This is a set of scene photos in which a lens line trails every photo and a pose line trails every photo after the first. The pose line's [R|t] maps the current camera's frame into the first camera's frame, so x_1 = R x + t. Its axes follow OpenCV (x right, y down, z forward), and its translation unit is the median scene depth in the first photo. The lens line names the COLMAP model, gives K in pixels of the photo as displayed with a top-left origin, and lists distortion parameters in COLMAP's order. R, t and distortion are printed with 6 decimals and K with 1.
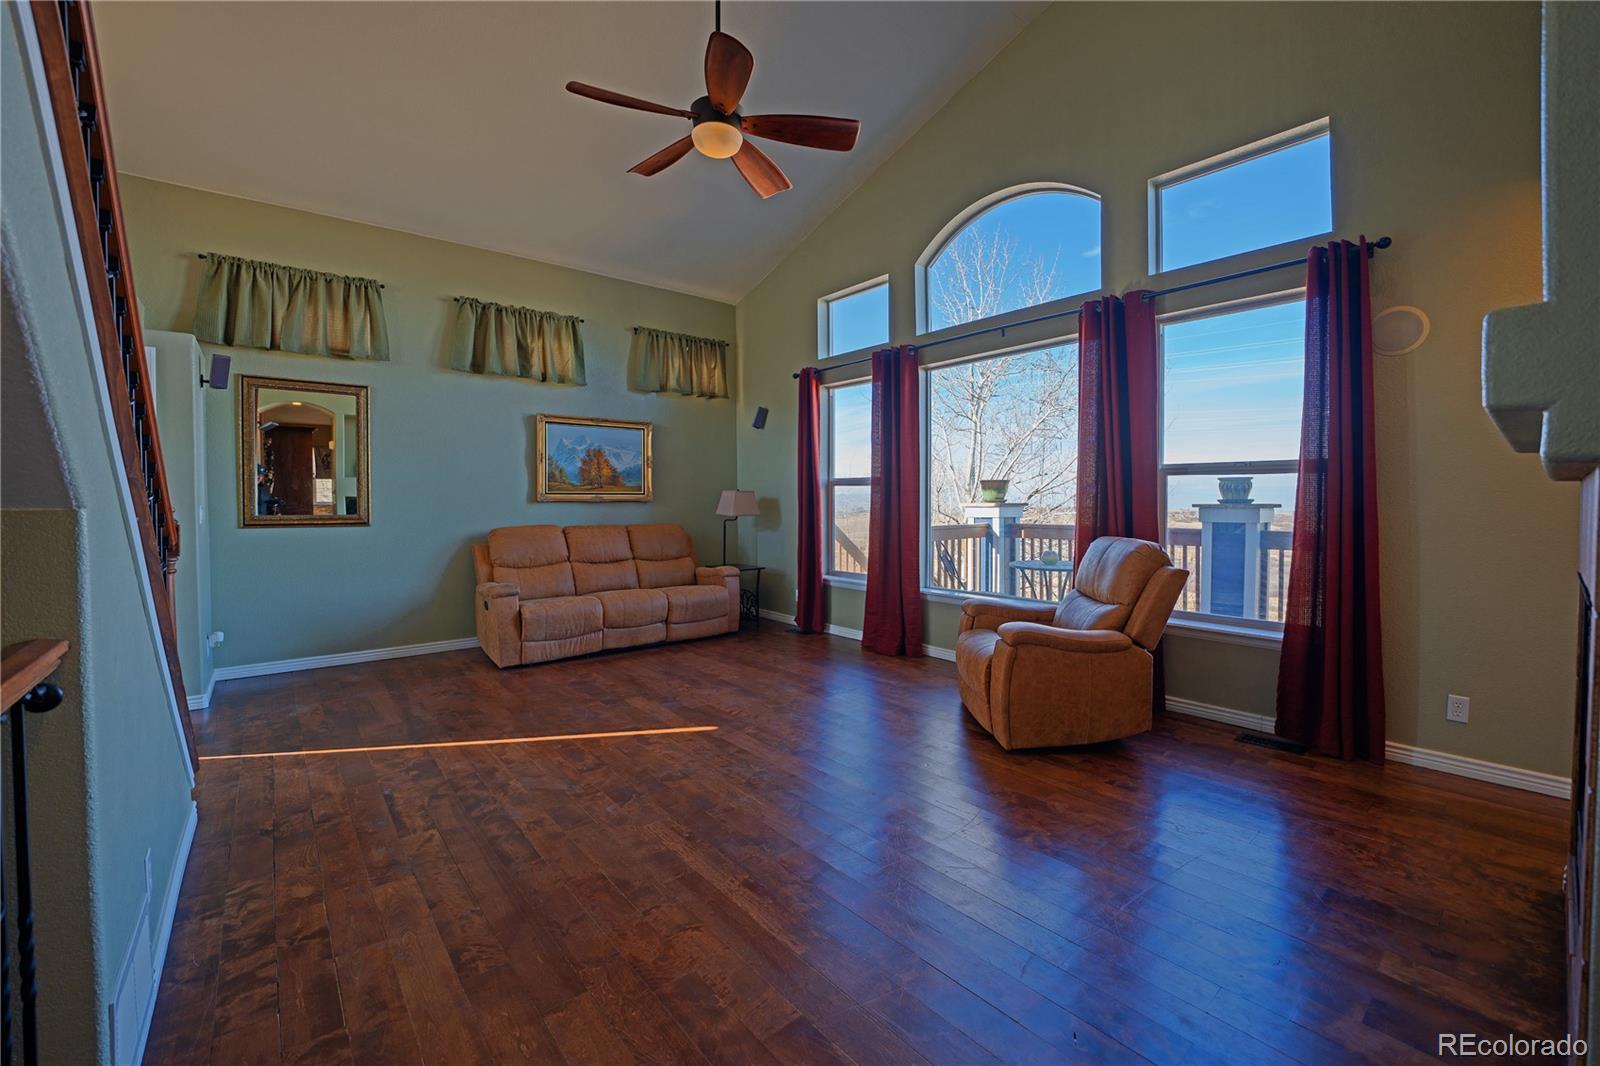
lens RADIAL K [[654.1, 0, 781.3], [0, 654.1, 507.3], [0, 0, 1]] dist [-0.014782, 0.000480]
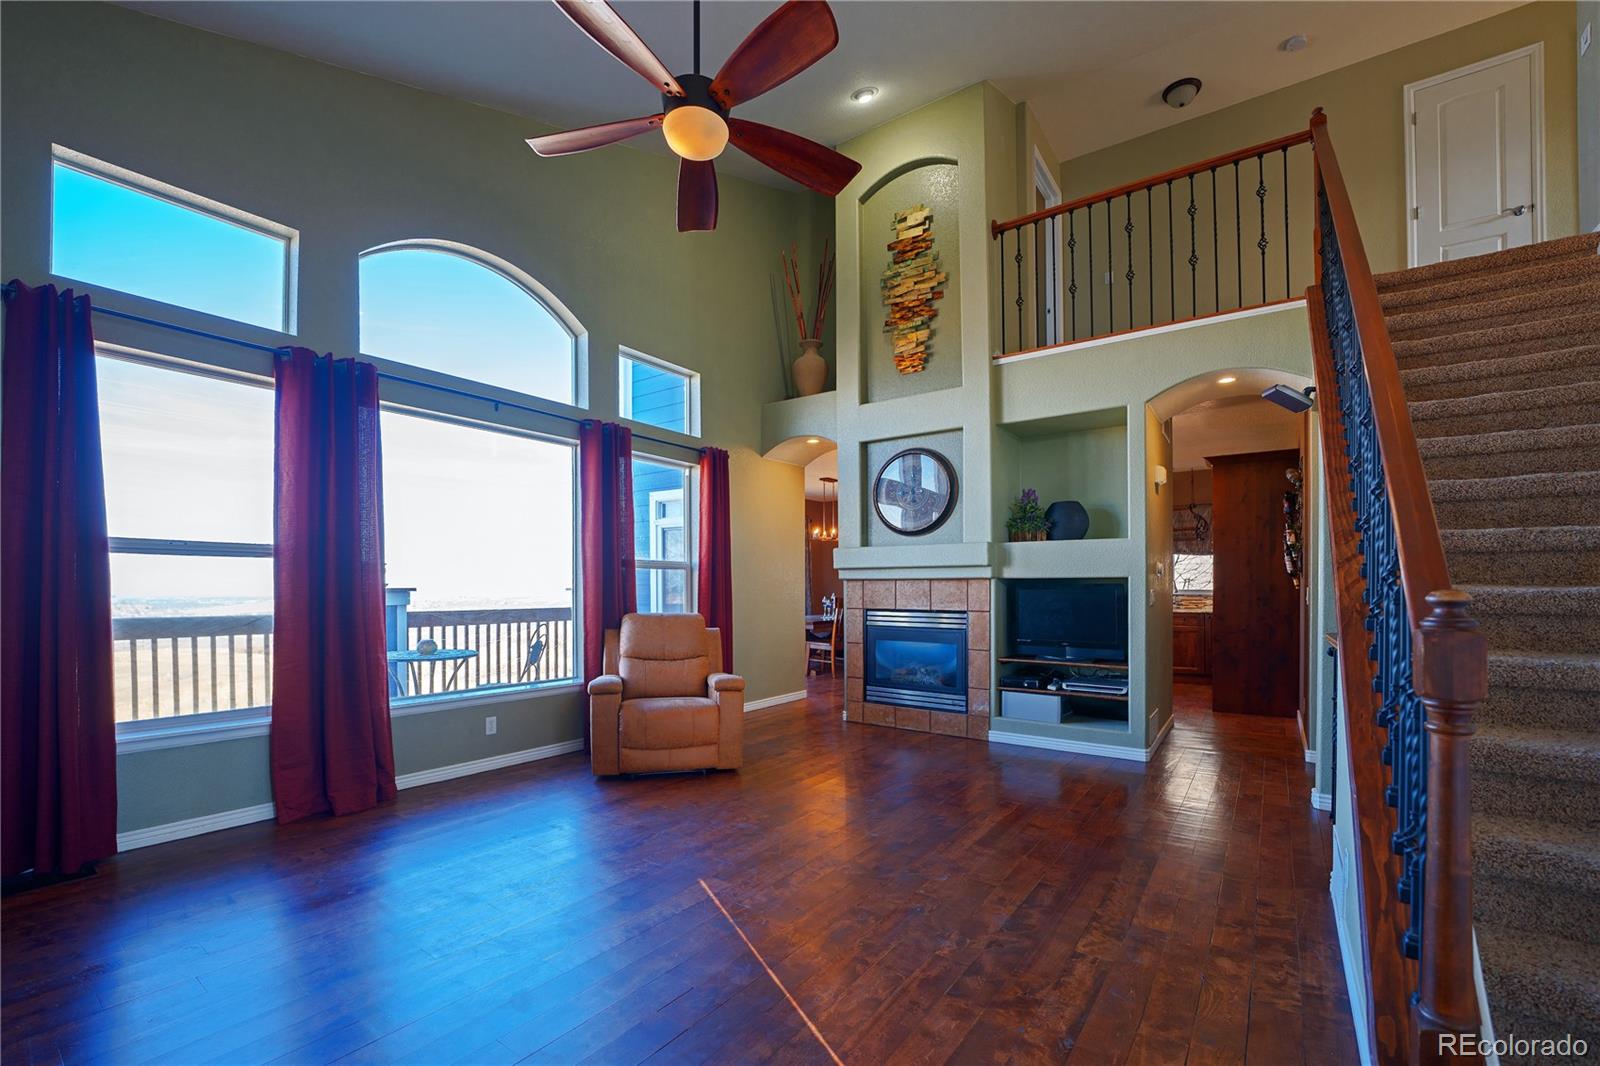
lens RADIAL K [[654.1, 0, 775.4], [0, 654.1, 588.6], [0, 0, 1]] dist [-0.014782, 0.000480]
pose [[-0.237467, -0.001792, 0.971394, -0.674868], [0.004269, 0.999987, 0.002888, -0.006188], [-0.971386, 0.004832, -0.237456, 0.833340]]
